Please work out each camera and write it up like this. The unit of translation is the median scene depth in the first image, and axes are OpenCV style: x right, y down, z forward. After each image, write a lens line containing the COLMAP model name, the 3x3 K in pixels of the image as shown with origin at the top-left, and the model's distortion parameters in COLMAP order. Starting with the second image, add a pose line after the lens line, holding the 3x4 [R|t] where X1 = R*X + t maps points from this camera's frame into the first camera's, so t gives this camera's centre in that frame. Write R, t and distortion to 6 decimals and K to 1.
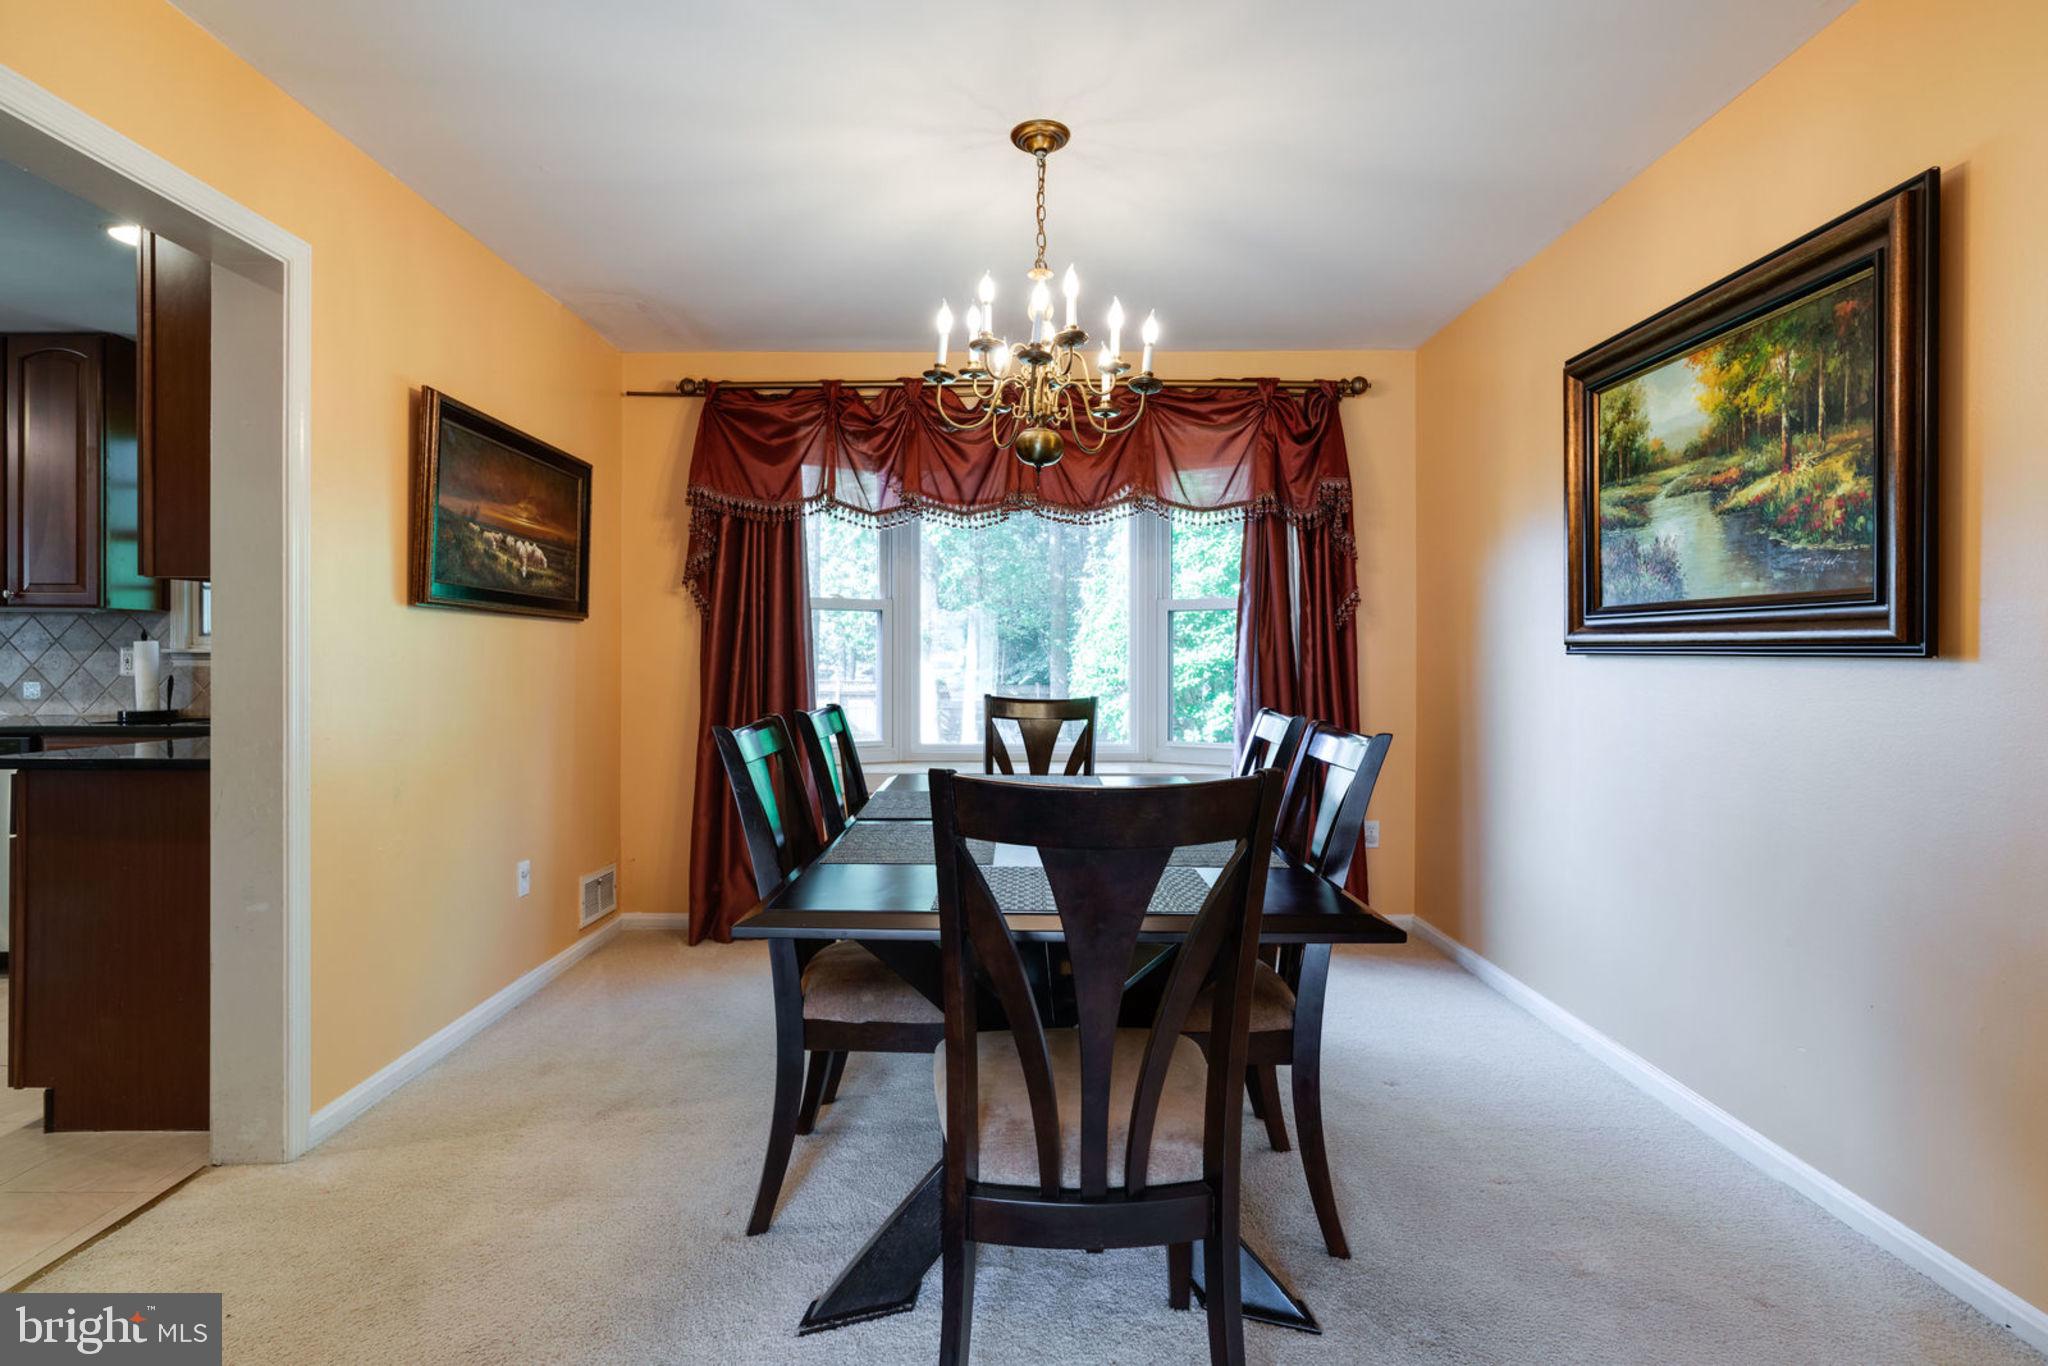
lens RADIAL K [[1002.1, 0, 1023.9], [0, 1002.1, 667.2], [0, 0, 1]] dist [-0.008779, 0.000977]
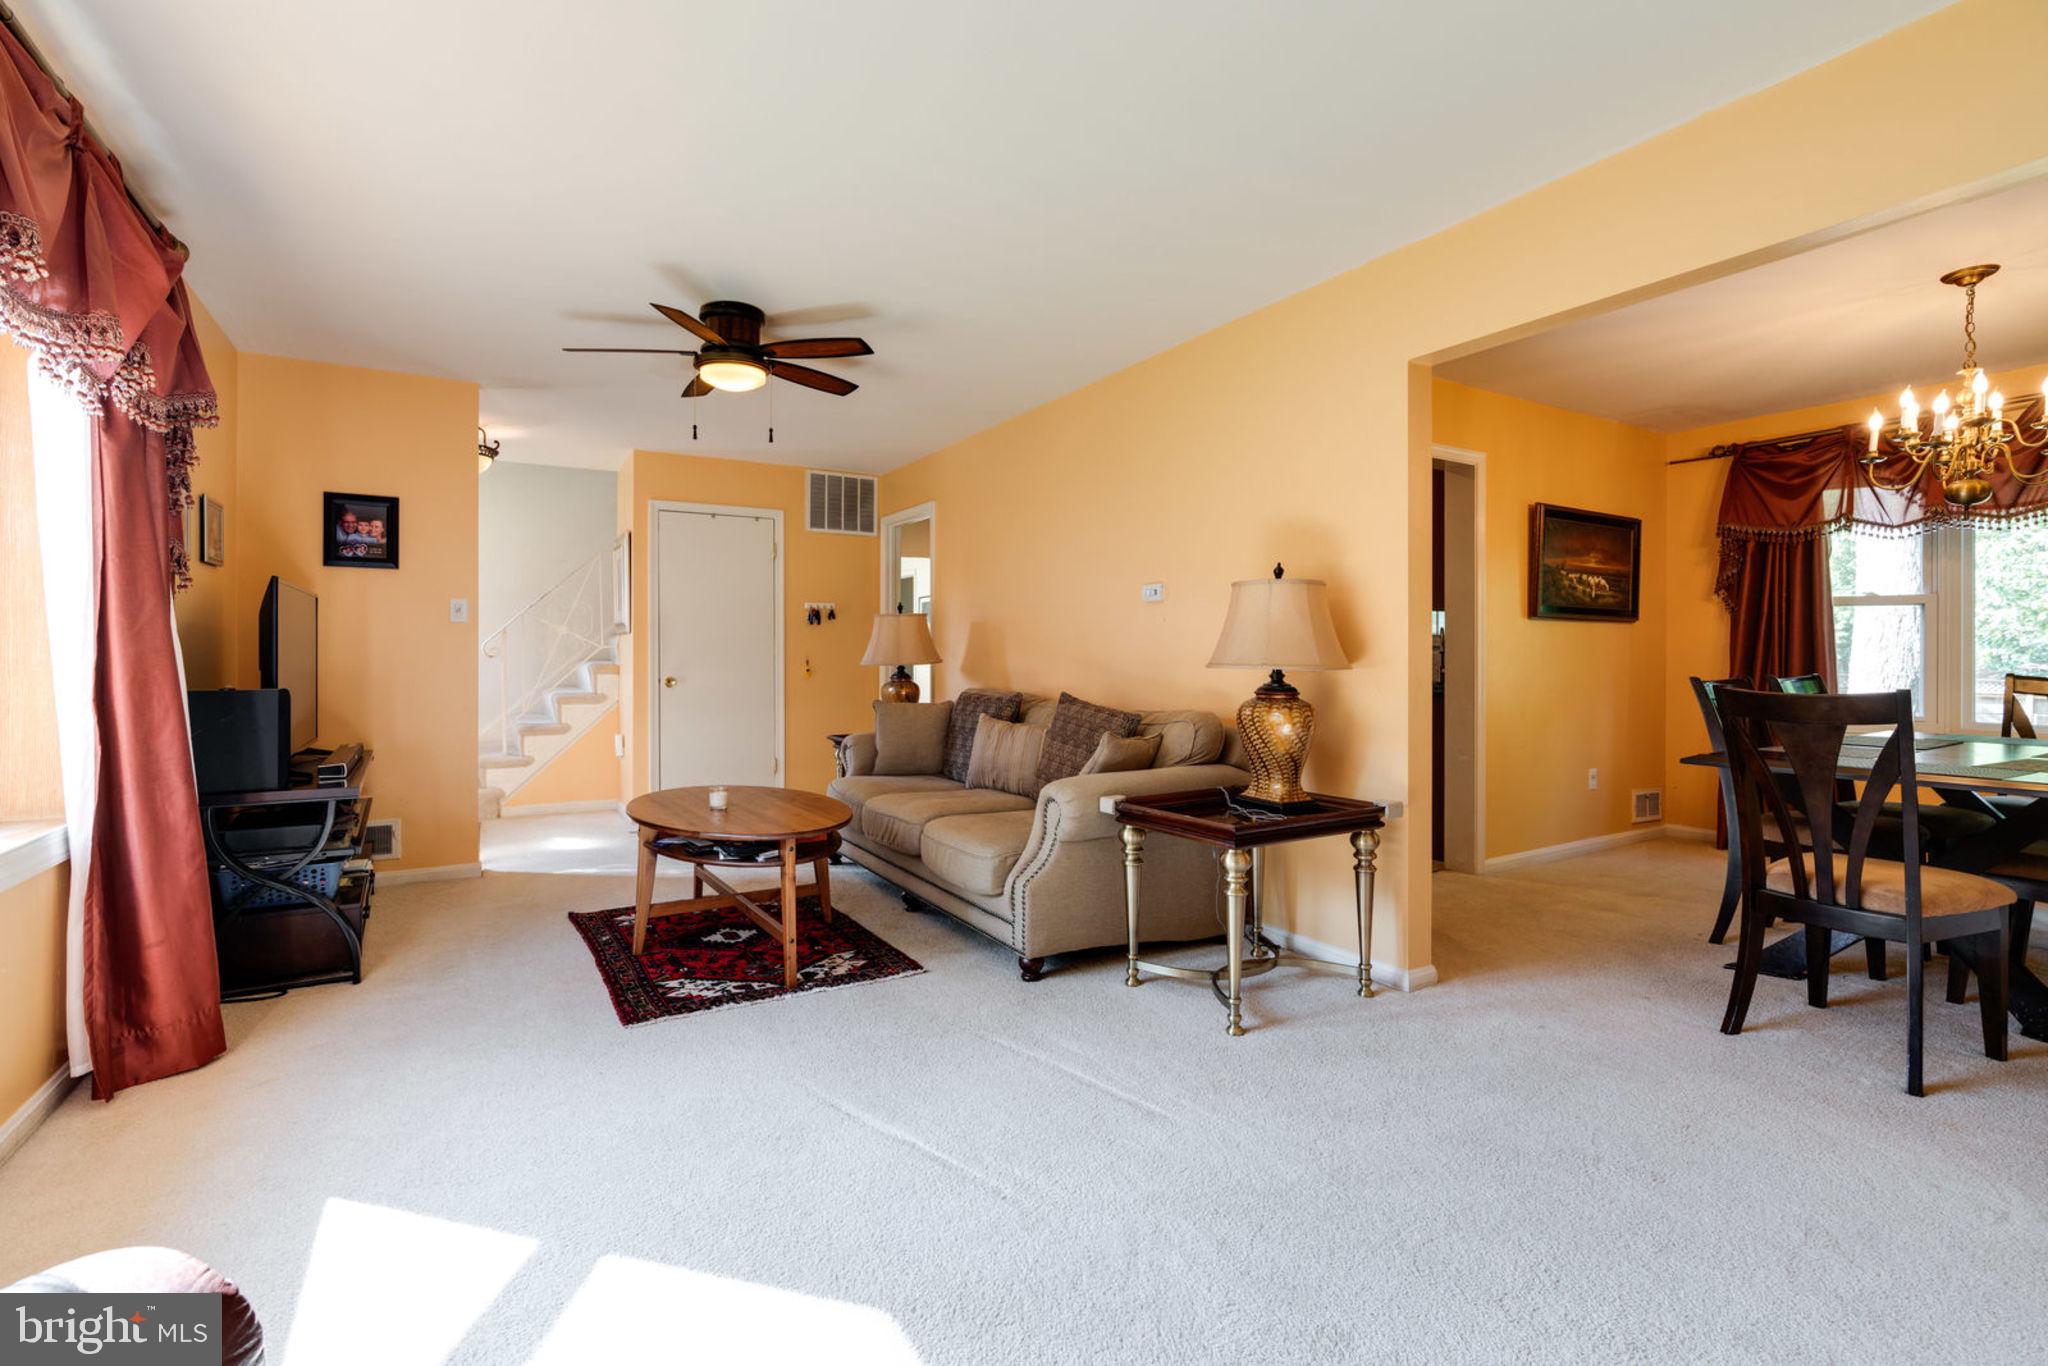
lens RADIAL K [[922.1, 0, 1015.5], [0, 922.1, 655.5], [0, 0, 1]] dist [-0.008516, 0.002904]
pose [[0.512205, -0.002951, -0.858858, 0.262544], [-0.005933, 0.999958, -0.006975, 0.018044], [0.858843, 0.008668, 0.512166, -0.497442]]
